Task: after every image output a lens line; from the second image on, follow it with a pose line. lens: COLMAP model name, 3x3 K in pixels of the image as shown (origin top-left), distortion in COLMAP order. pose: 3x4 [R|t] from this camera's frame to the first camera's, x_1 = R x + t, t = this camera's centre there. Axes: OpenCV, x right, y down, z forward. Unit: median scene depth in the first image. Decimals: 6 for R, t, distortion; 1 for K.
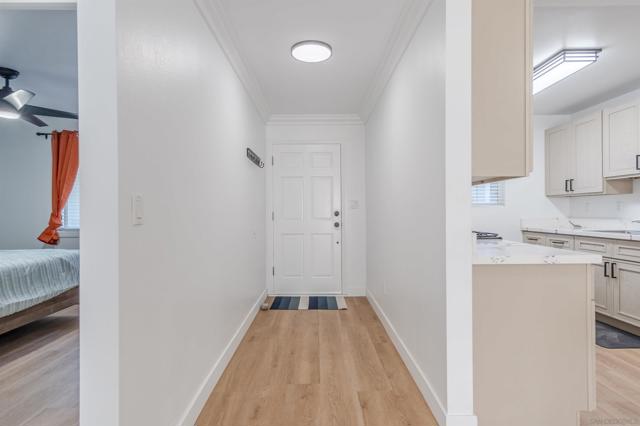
lens RADIAL K [[338.2, 0, 320.0], [0, 338.2, 213.0], [0, 0, 1]] dist [0.002817, 0.001107]
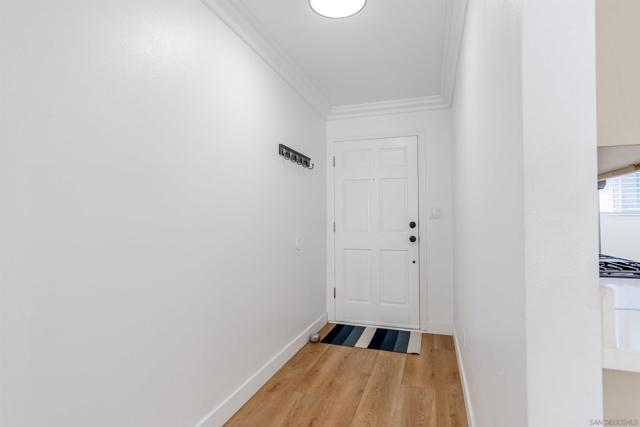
lens RADIAL K [[345.0, 0, 316.5], [0, 345.0, 213.3], [0, 0, 1]] dist [0.006604, 0.001182]
pose [[0.949734, -0.002155, -0.313050, 0.100195], [-0.004816, 0.999757, -0.021494, -0.007246], [0.313020, 0.021921, 0.949493, 0.194678]]
